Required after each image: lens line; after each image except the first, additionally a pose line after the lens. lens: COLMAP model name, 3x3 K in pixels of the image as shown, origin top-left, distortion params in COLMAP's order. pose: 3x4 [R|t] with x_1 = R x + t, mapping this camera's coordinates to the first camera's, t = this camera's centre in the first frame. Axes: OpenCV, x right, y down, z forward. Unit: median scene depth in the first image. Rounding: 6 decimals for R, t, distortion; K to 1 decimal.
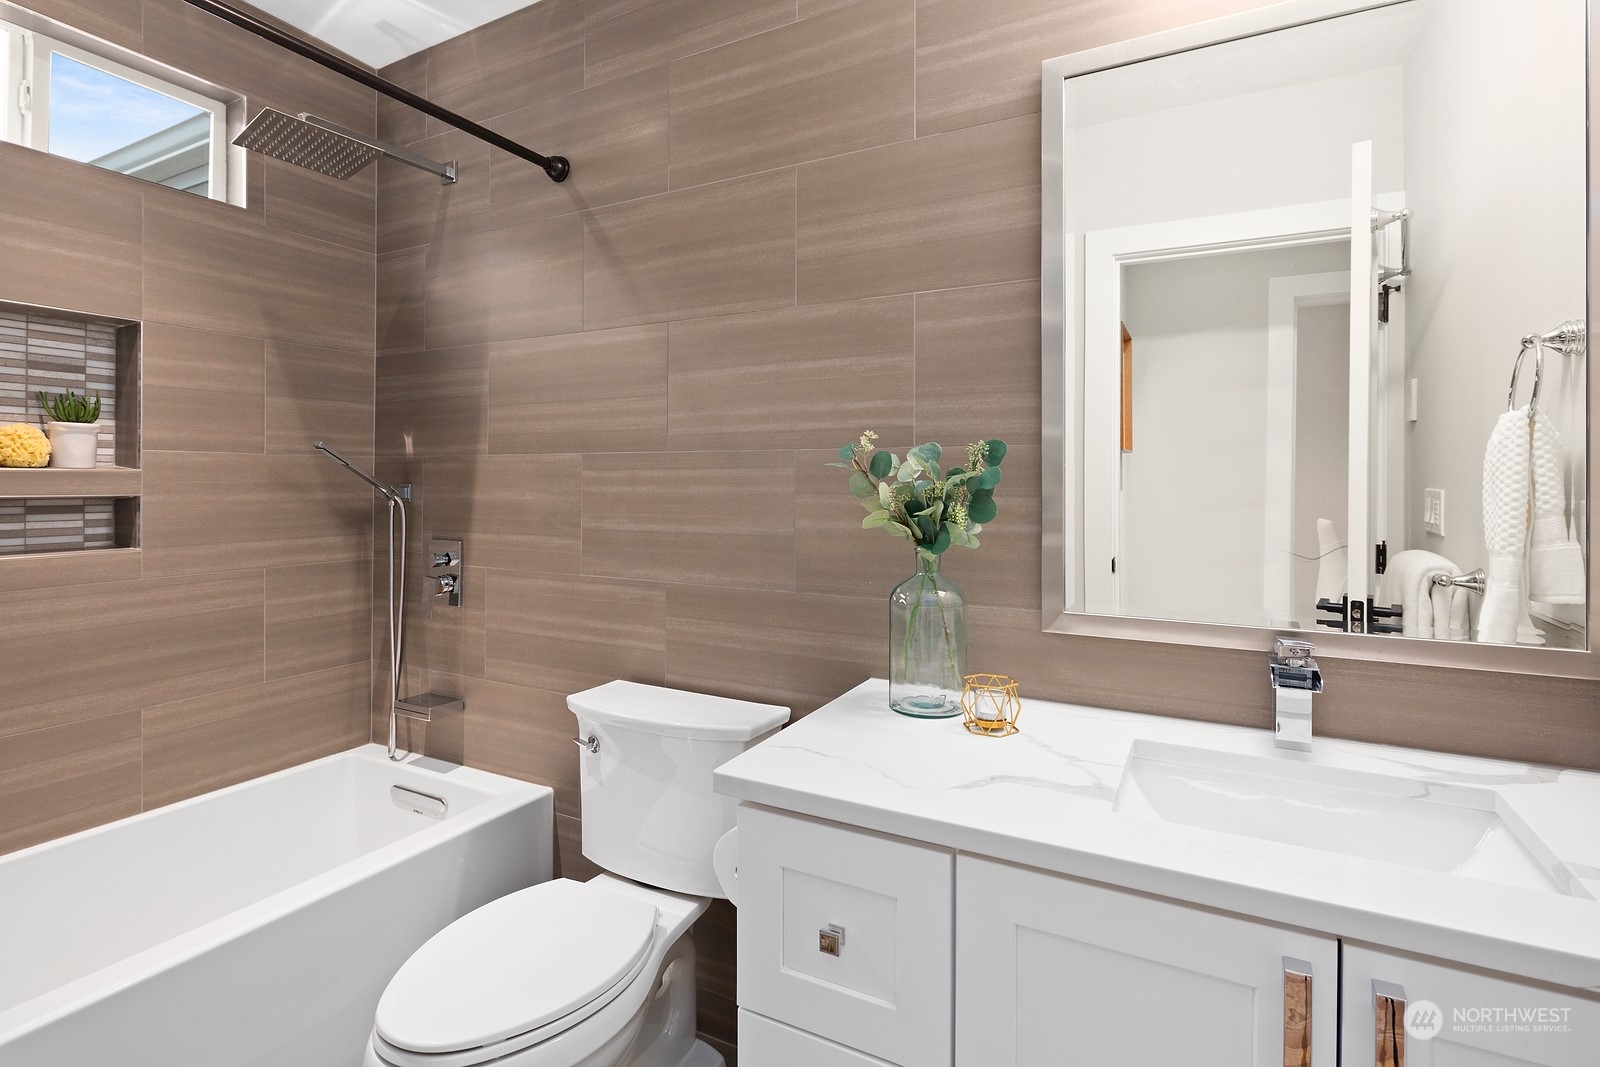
lens RADIAL K [[784.4, 0, 777.1], [0, 784.4, 489.6], [0, 0, 1]] dist [0.003963, -0.004599]
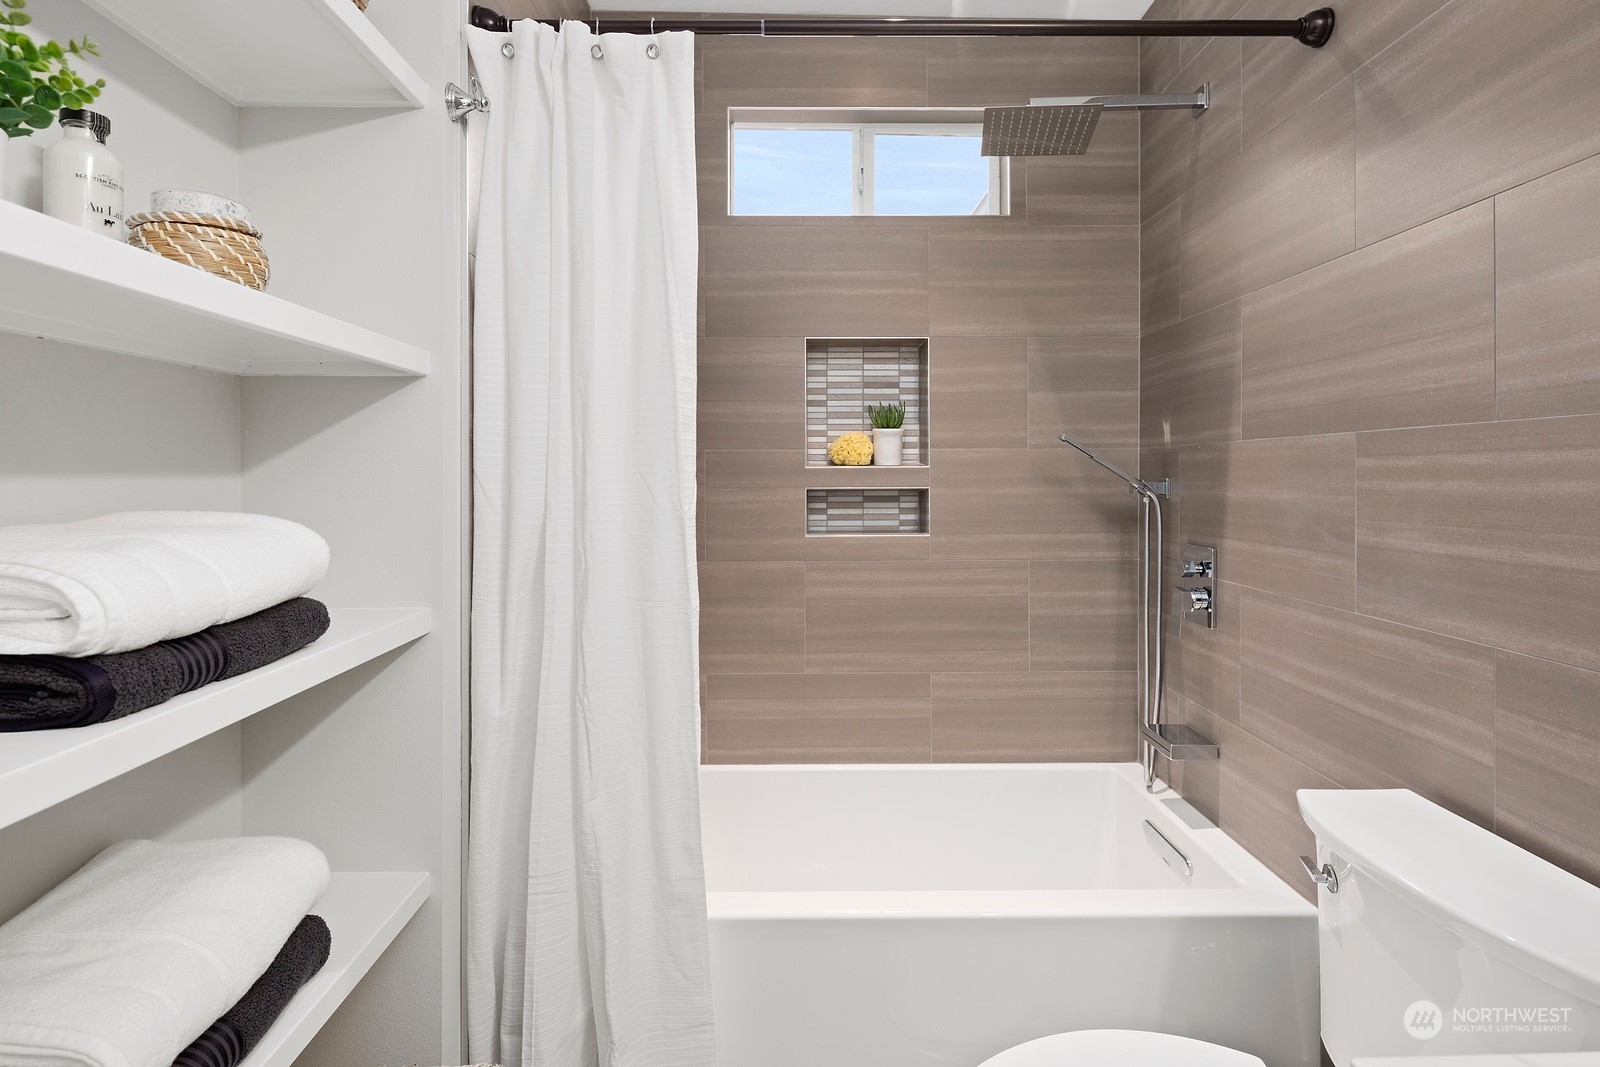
lens RADIAL K [[784.4, 0, 806.1], [0, 784.4, 476.1], [0, 0, 1]] dist [0.003963, -0.004599]
pose [[0.498347, -0.003890, -0.866969, 0.094904], [-0.003540, 0.999972, -0.006522, -0.002137], [0.866971, 0.006319, 0.498319, 0.247376]]
